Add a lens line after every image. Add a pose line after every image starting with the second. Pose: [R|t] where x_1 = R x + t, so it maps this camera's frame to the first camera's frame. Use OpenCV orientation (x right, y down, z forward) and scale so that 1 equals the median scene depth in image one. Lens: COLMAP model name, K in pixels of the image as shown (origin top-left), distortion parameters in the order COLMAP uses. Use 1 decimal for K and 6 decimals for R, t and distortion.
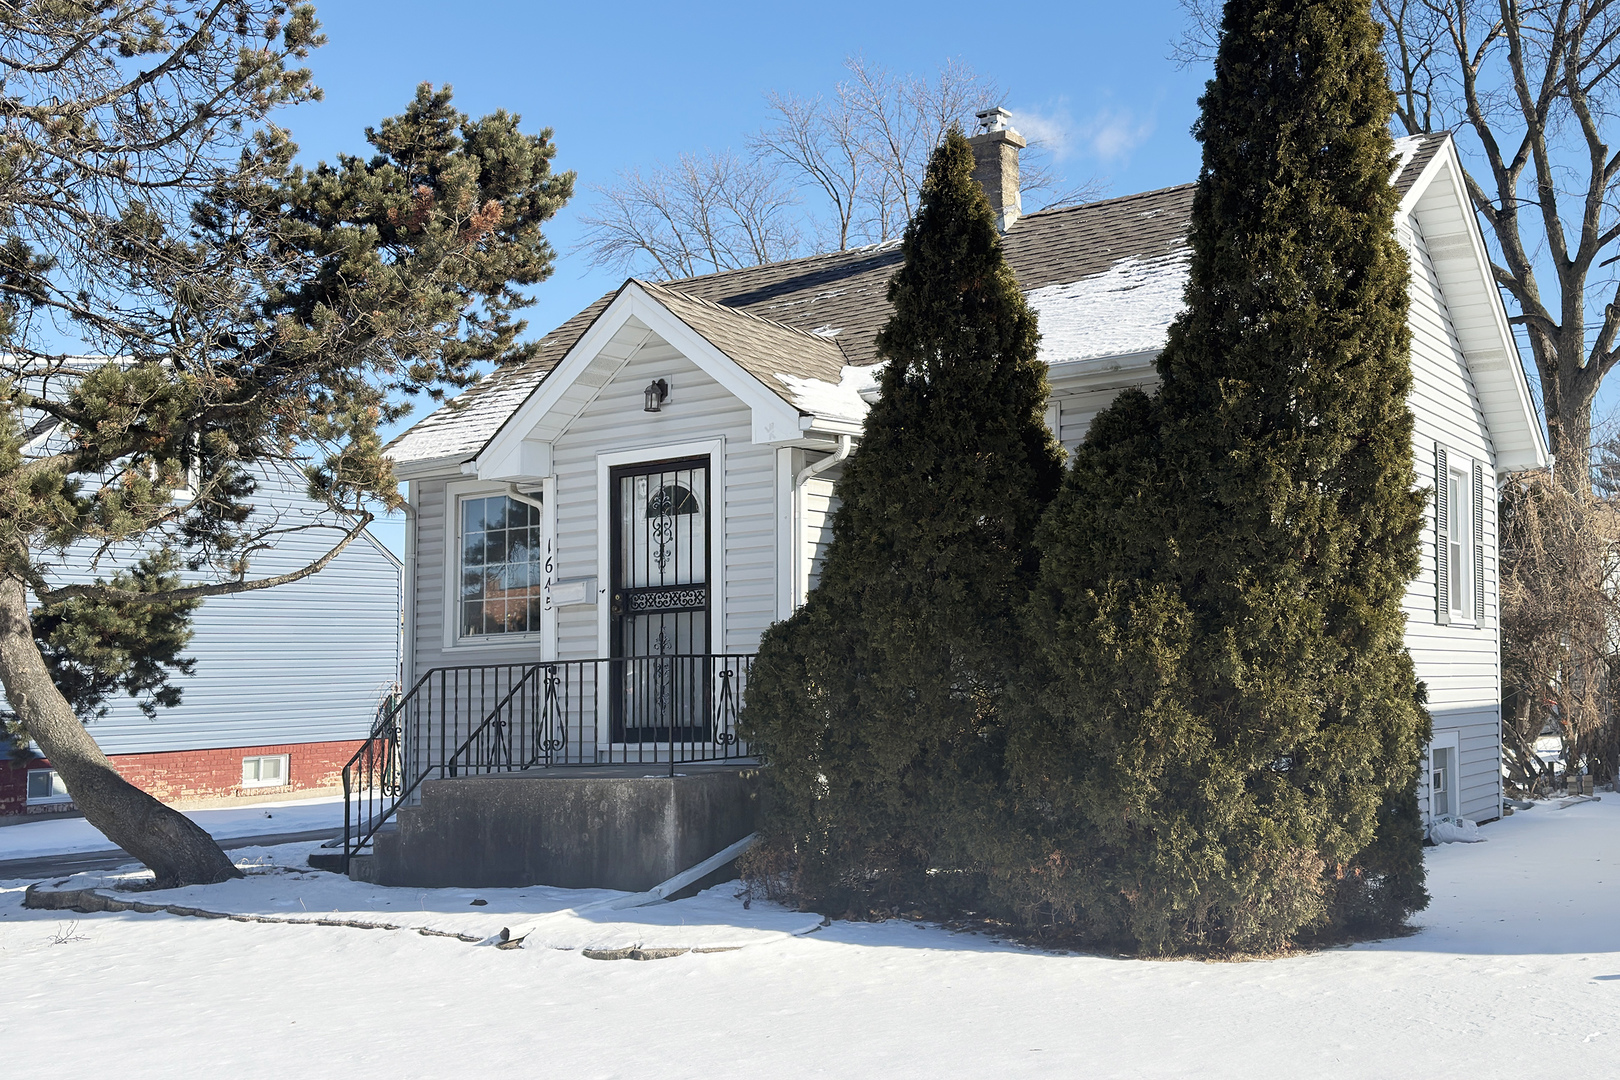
lens RADIAL K [[1745.6, 0, 810.0], [0, 1745.6, 540.0], [0, 0, 1]] dist [0.005522, -0.003502]
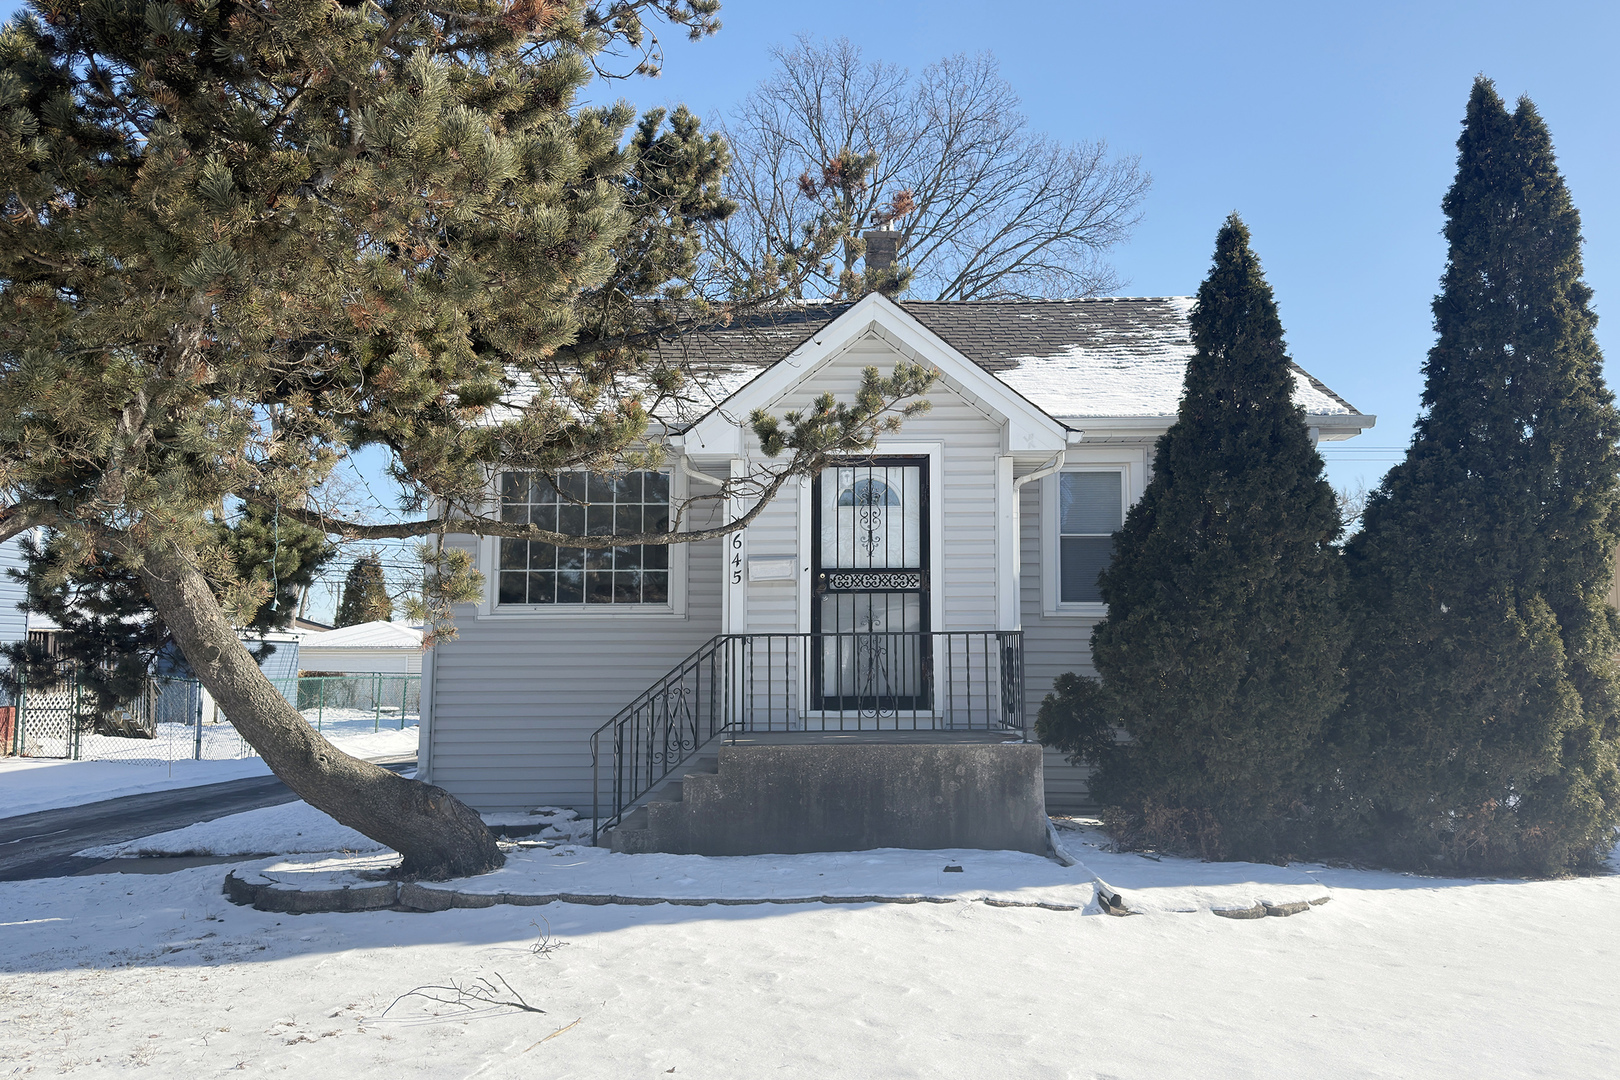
lens RADIAL K [[1216.1, 0, 810.0], [0, 1216.1, 540.0], [0, 0, 1]] dist [-0.000625, -0.001742]
pose [[0.859992, 0.079631, 0.504057, -0.518856], [-0.067093, 0.996819, -0.043008, 0.044981], [-0.505878, 0.003168, 0.862599, 0.361898]]
